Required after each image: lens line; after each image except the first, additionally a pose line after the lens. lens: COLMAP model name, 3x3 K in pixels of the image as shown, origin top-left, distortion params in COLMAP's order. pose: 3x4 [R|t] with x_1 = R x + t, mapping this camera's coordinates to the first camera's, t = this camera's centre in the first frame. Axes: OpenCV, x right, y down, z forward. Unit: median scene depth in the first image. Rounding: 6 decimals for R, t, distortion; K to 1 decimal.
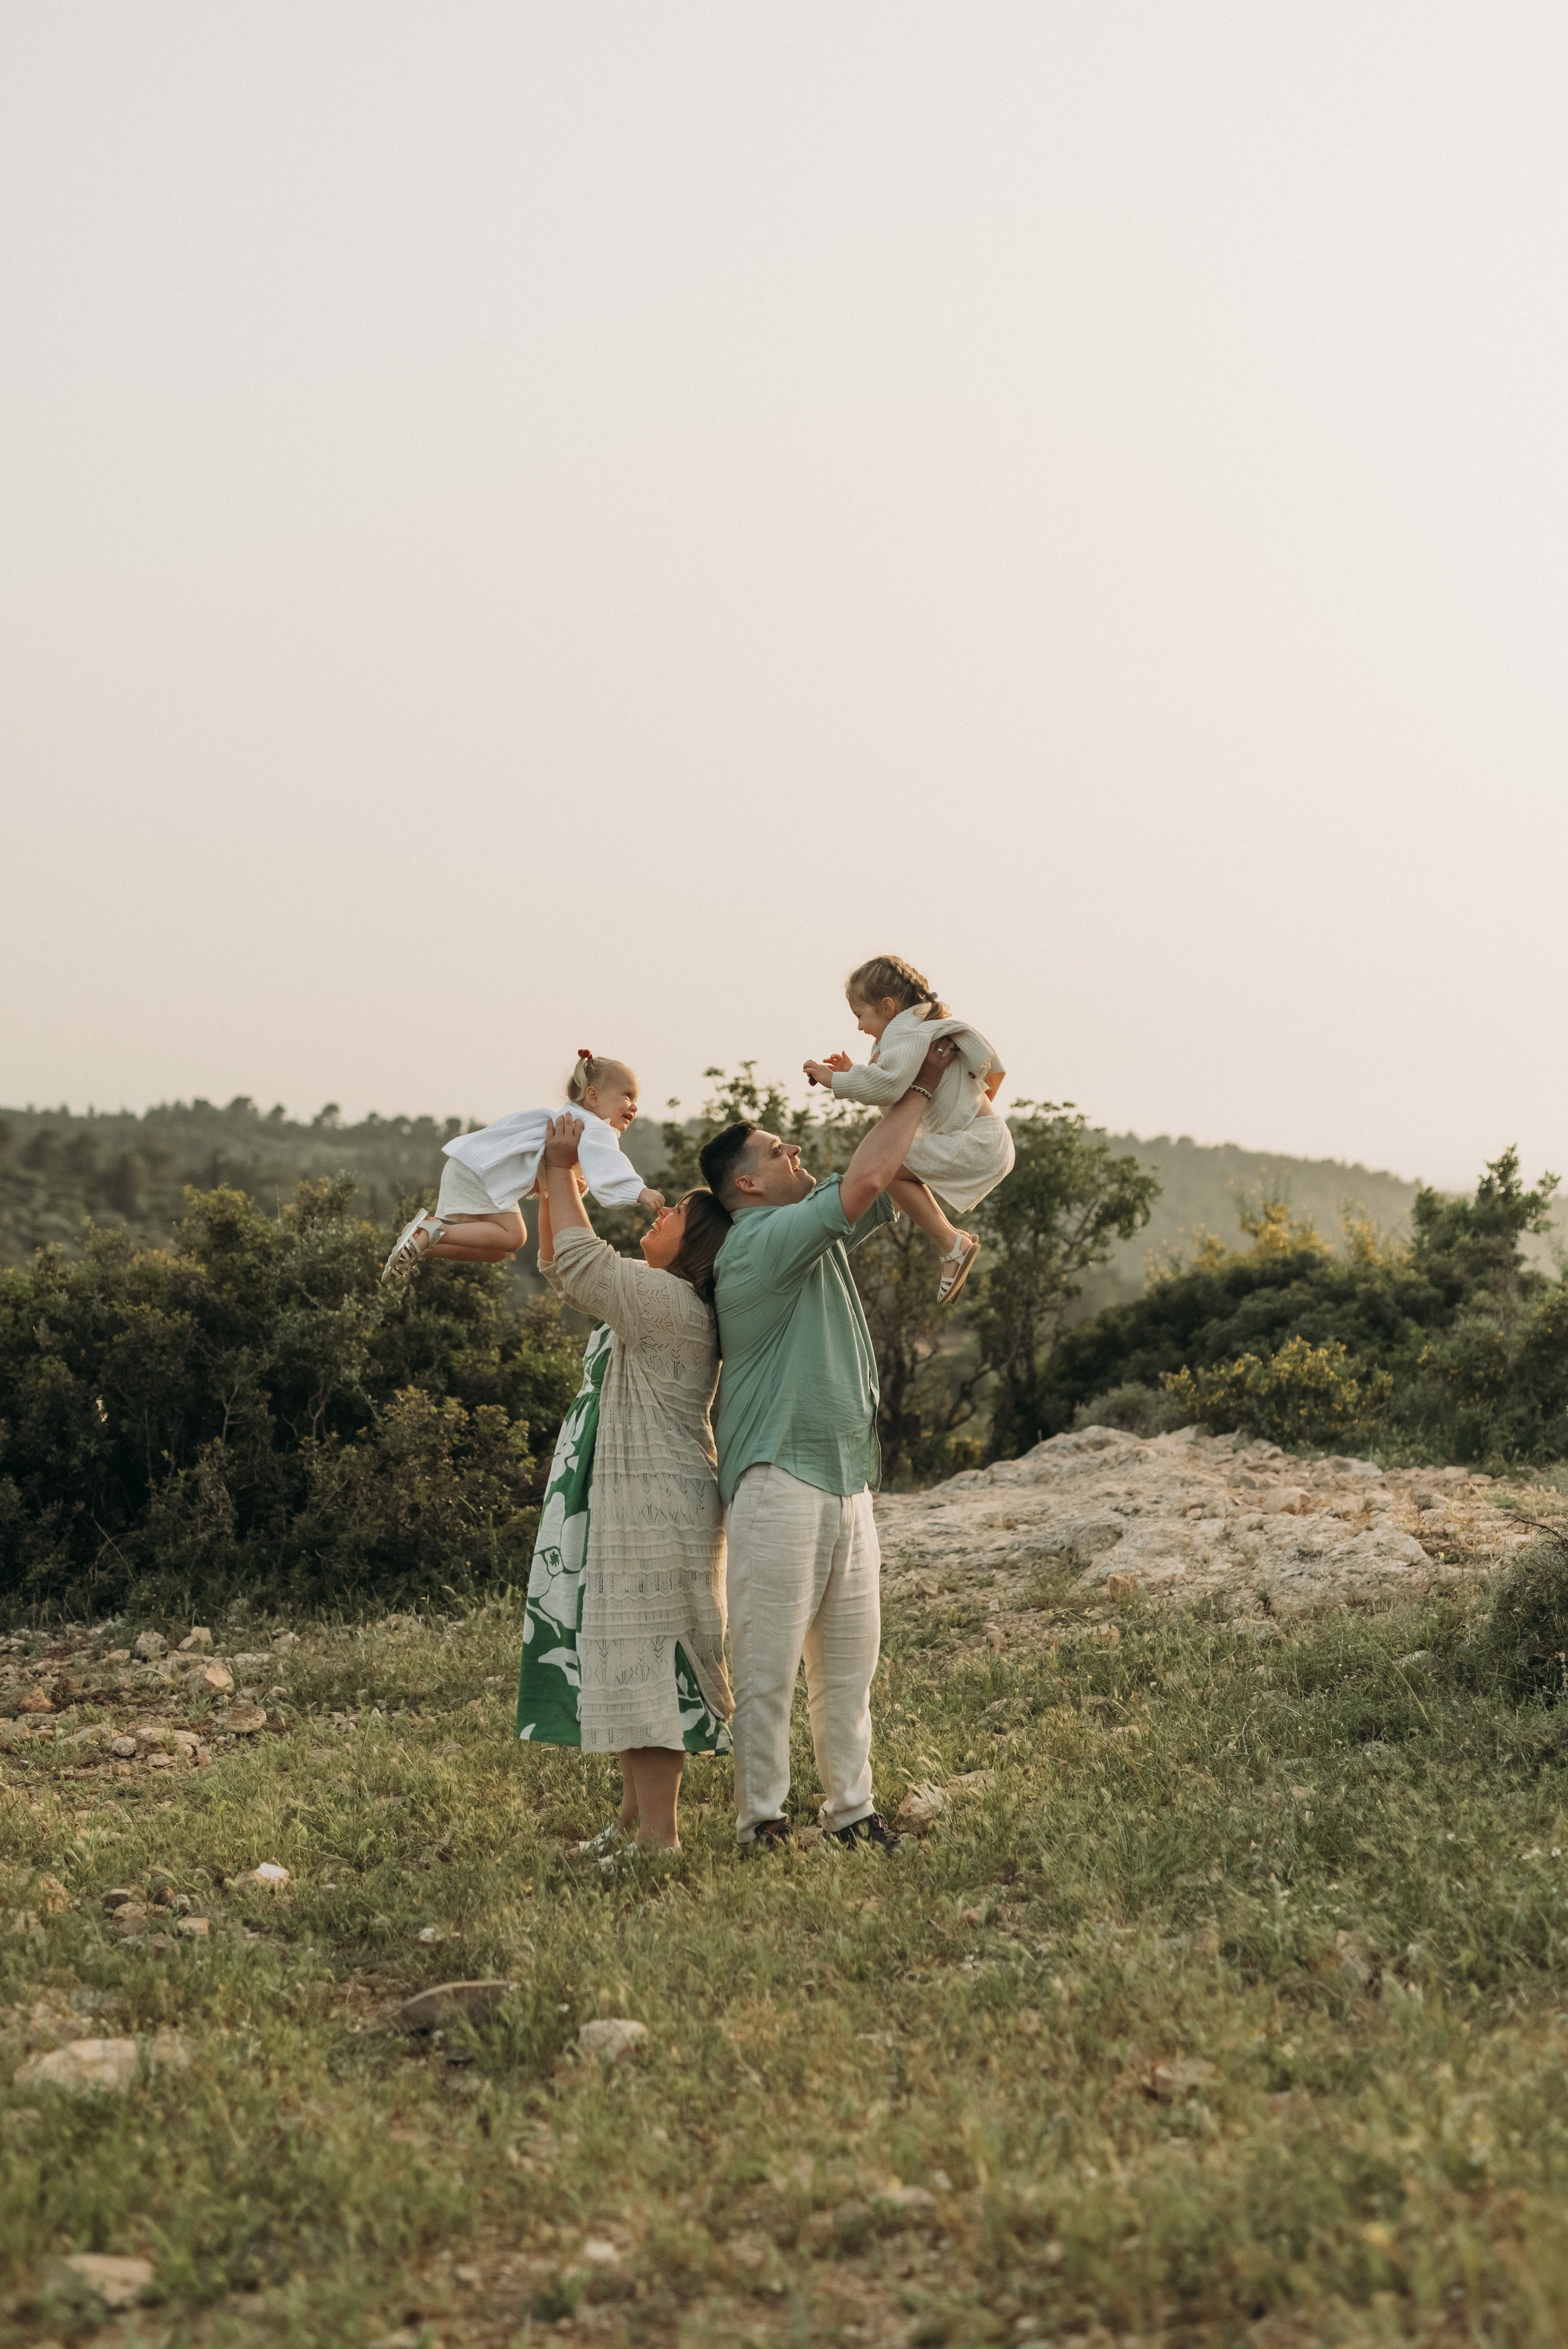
lens RADIAL K [[3542.2, 0, 781.6], [0, 3542.2, 1171.7], [0, 0, 1]] dist [0.112340, 0.000000]
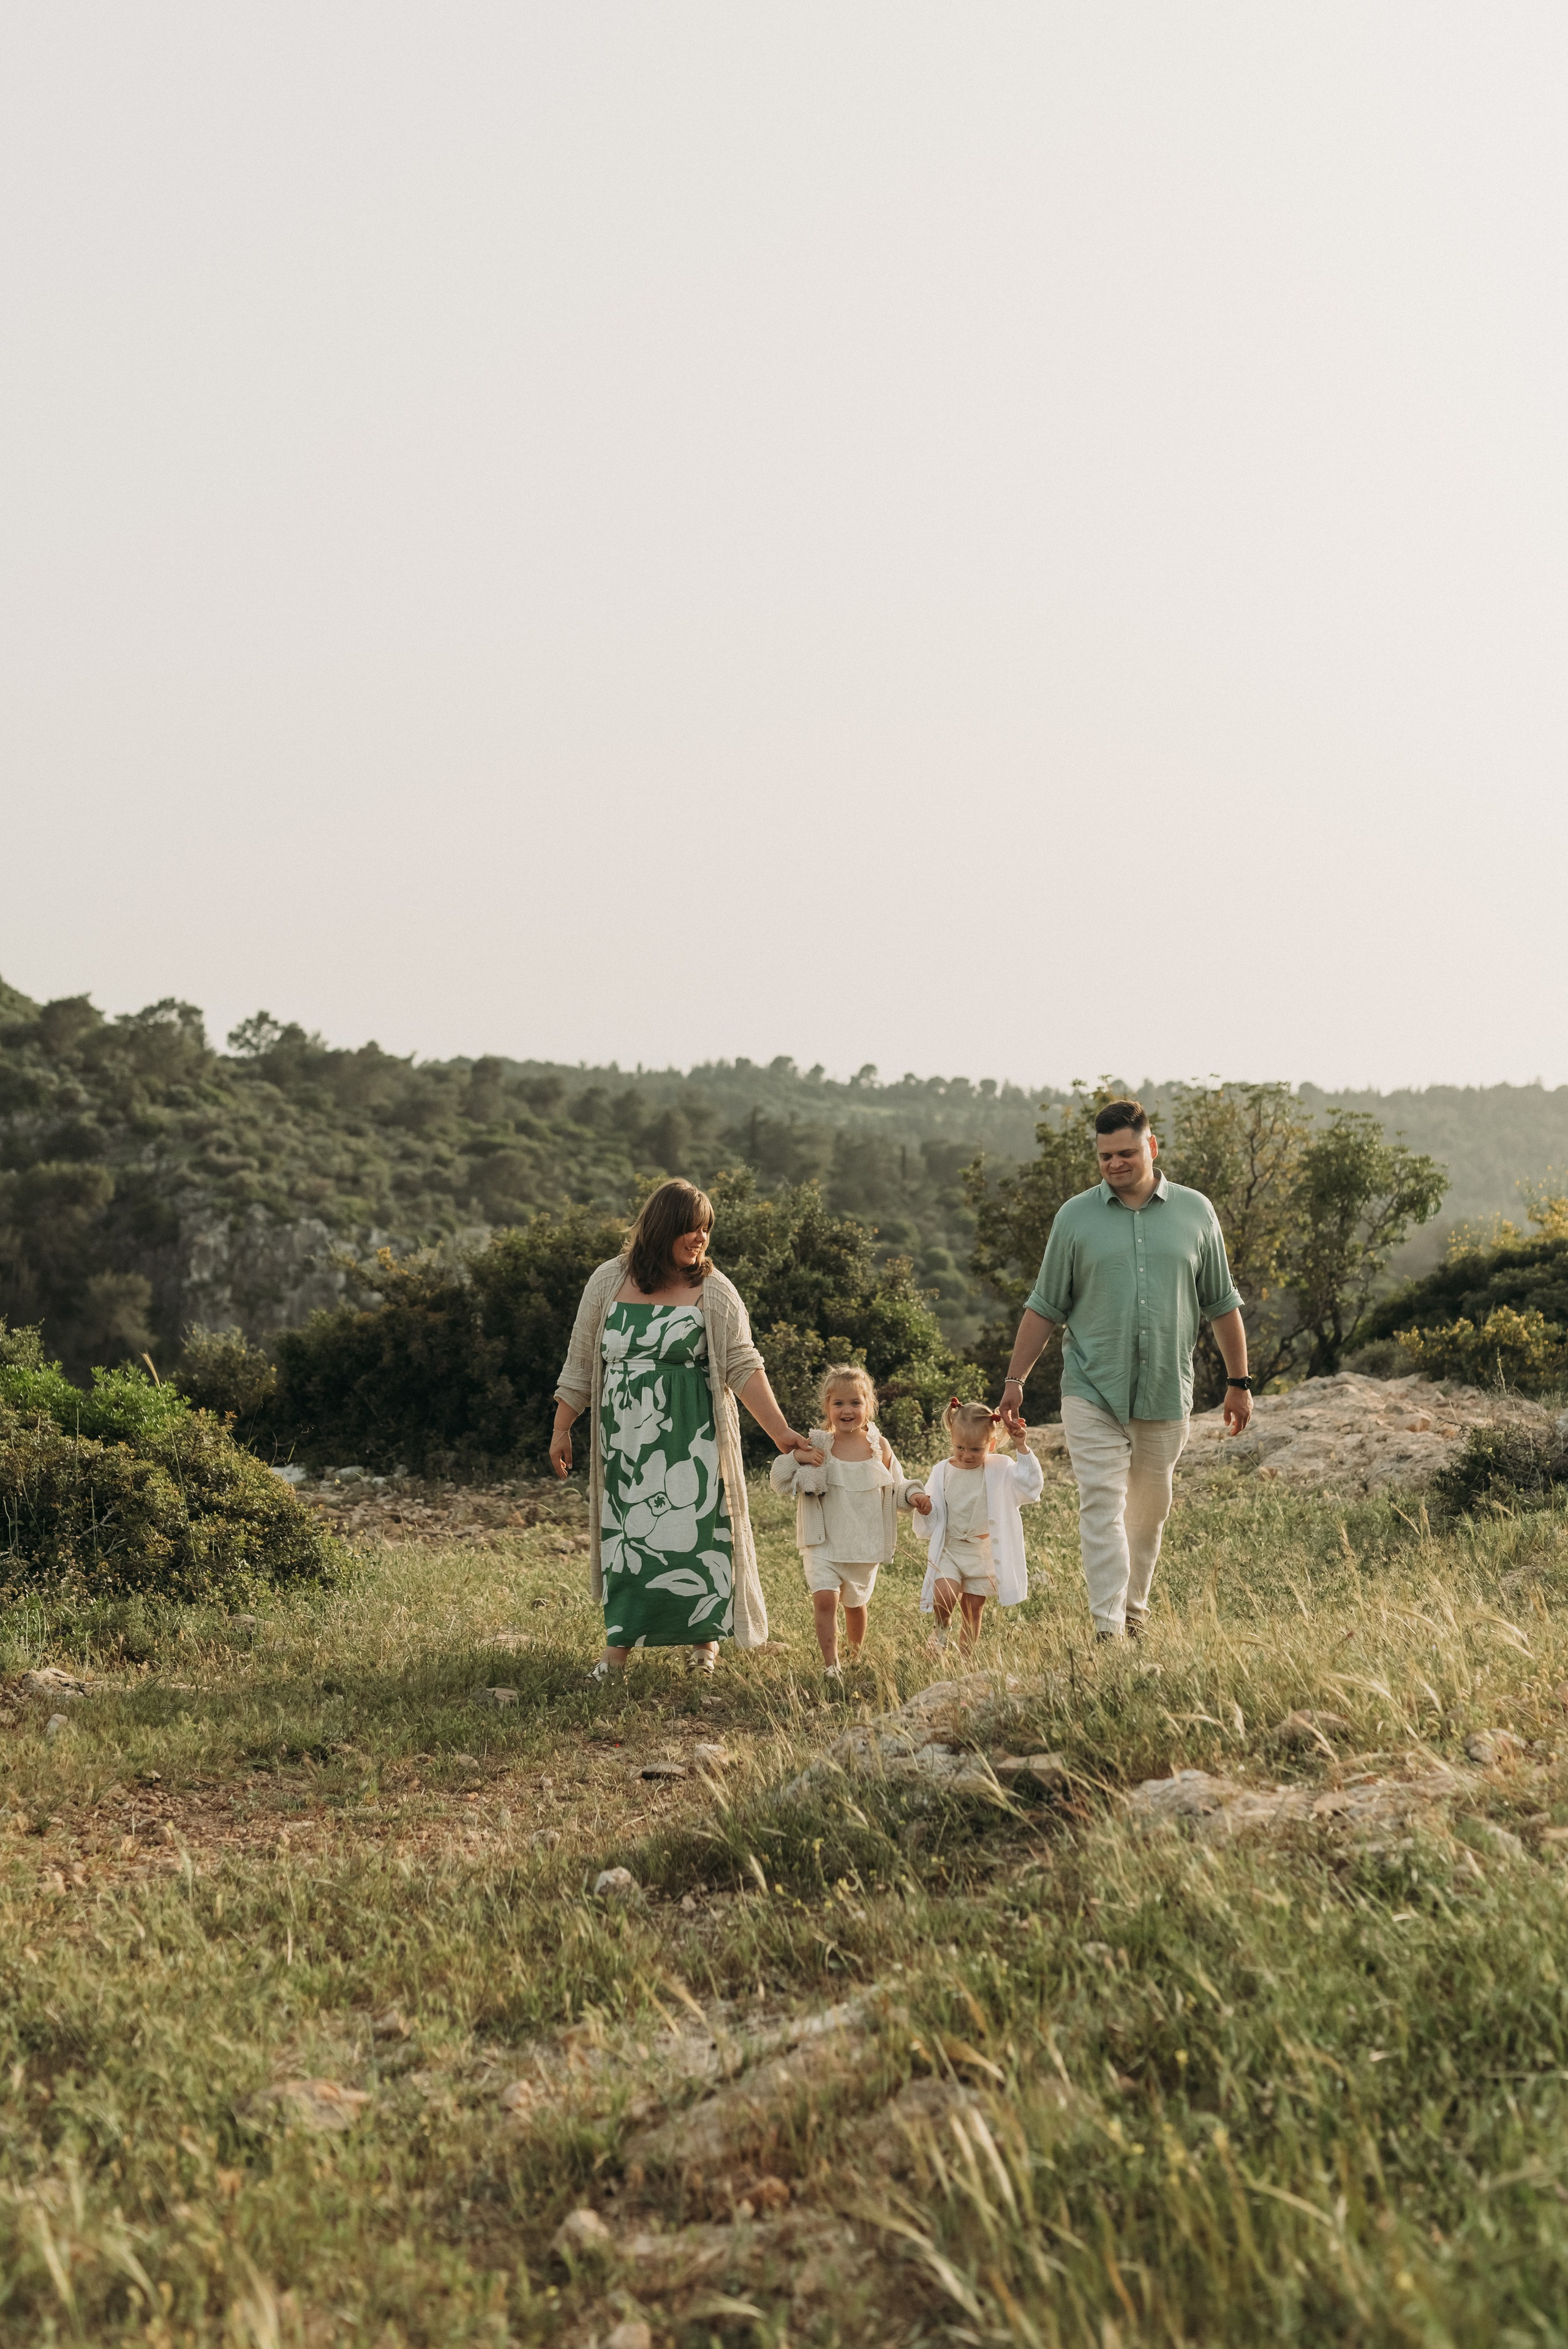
lens RADIAL K [[3542.2, 0, 781.6], [0, 3542.2, 1178.7], [0, 0, 1]] dist [0.112340, 0.000000]
pose [[0.988187, 0.020965, -0.151810, 0.065542], [-0.018953, 0.999713, 0.014685, -0.010400], [0.152075, -0.011634, 0.988301, -0.239086]]
